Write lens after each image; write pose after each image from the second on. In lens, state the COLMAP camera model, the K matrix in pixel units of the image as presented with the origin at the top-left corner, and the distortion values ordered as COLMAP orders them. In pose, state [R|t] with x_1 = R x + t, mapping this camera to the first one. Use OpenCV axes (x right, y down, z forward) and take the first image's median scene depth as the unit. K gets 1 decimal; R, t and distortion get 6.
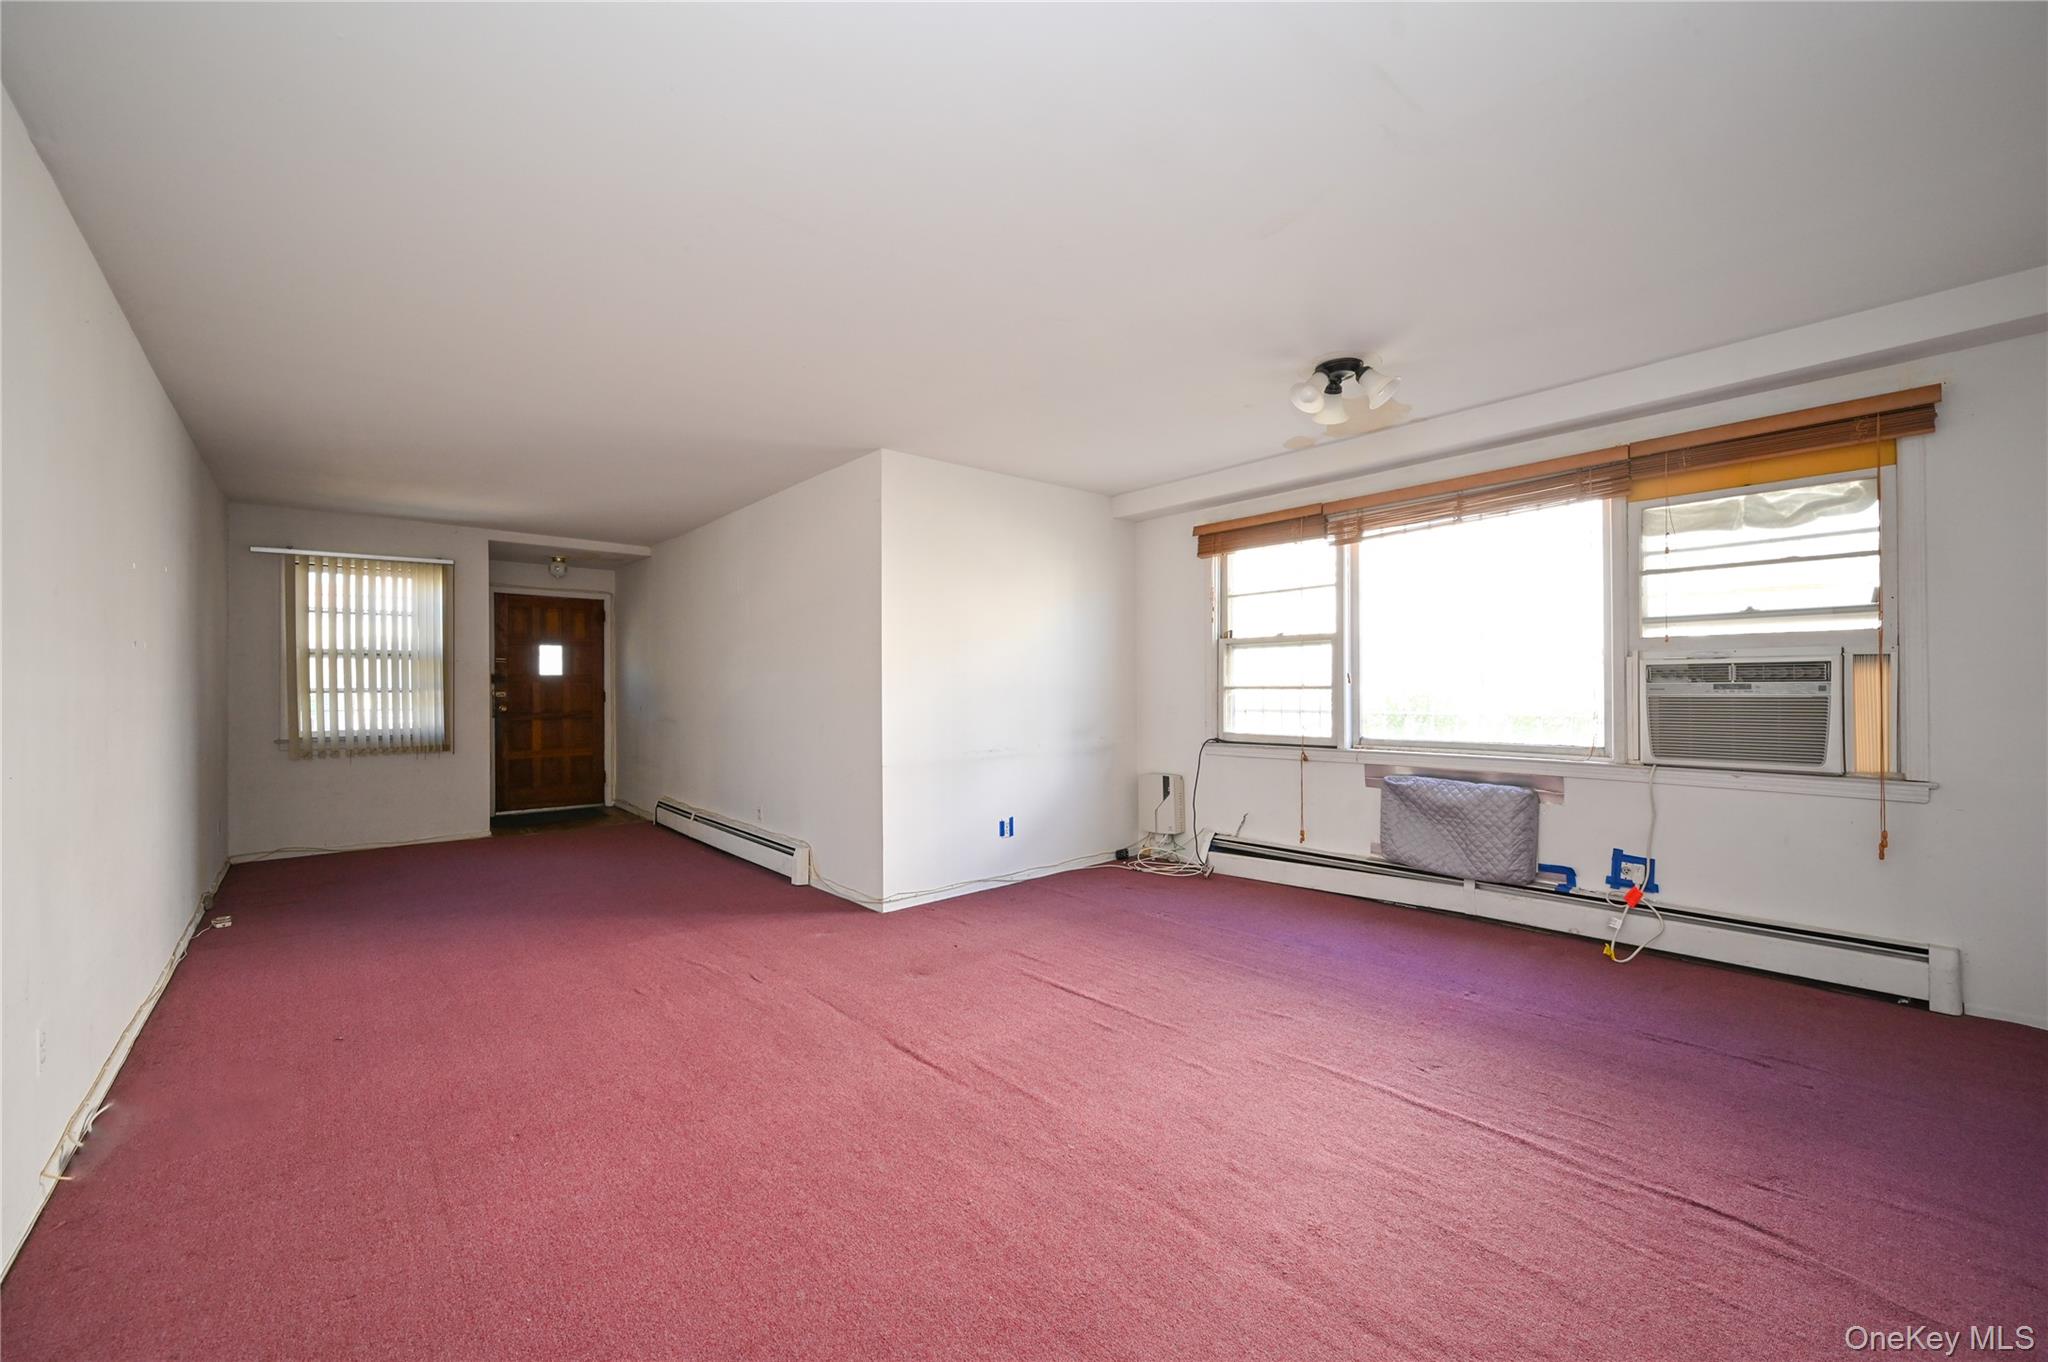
lens RADIAL K [[809.5, 0, 1027.5], [0, 809.5, 686.2], [0, 0, 1]] dist [-0.001207, 0.000142]
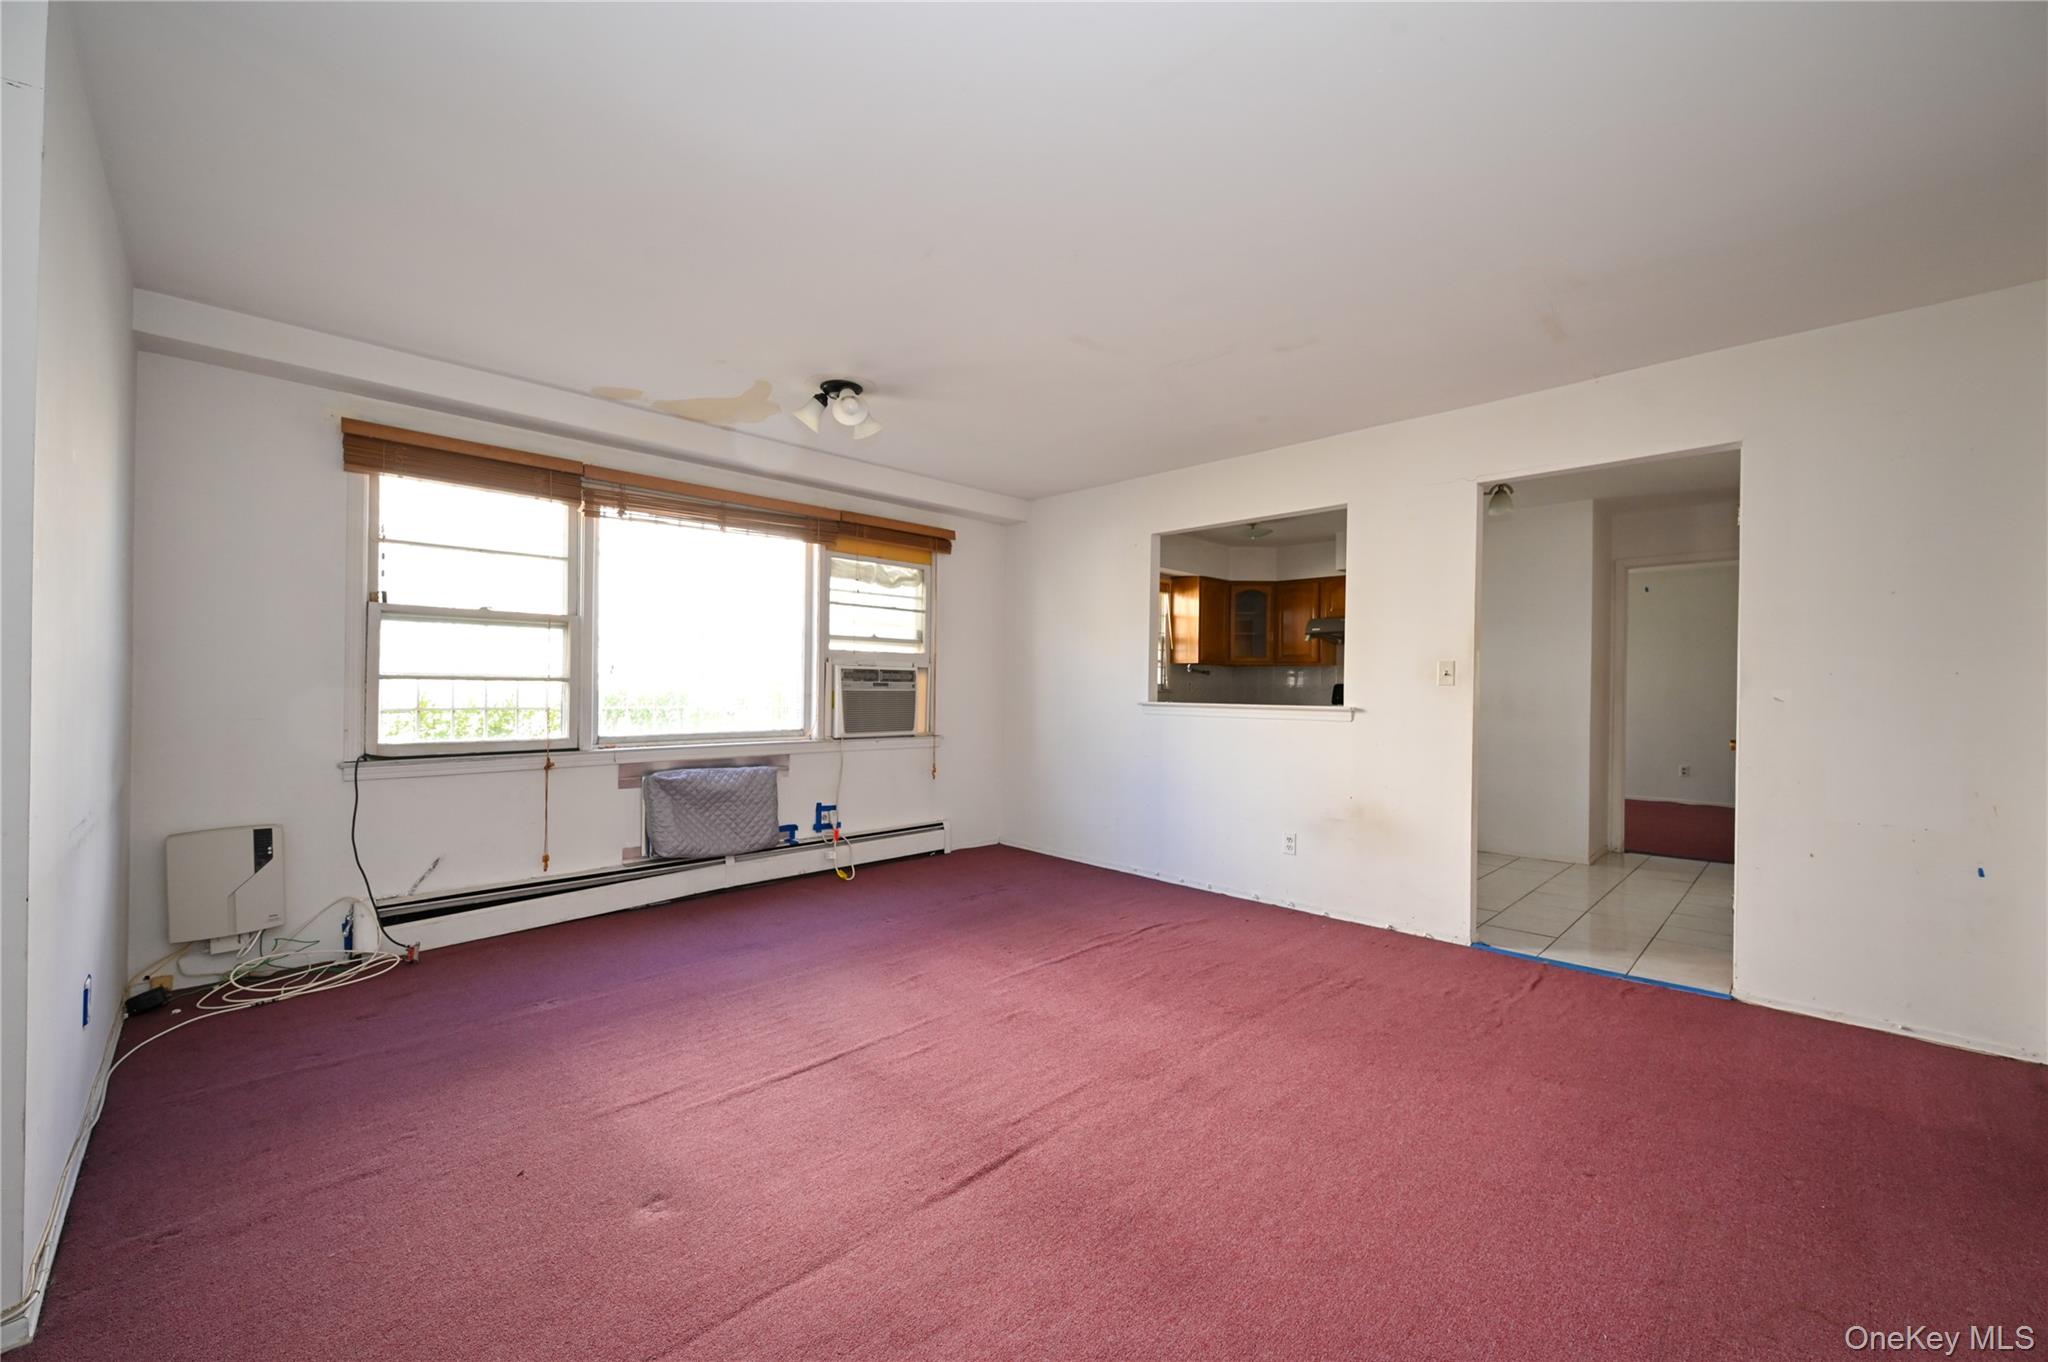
lens RADIAL K [[809.5, 0, 1022.8], [0, 809.5, 689.2], [0, 0, 1]] dist [-0.001207, 0.000142]
pose [[-0.066893, 0.002815, 0.997756, -0.656589], [-0.013751, 0.999898, -0.003743, 0.010590], [-0.997665, -0.013970, -0.066847, 0.755471]]
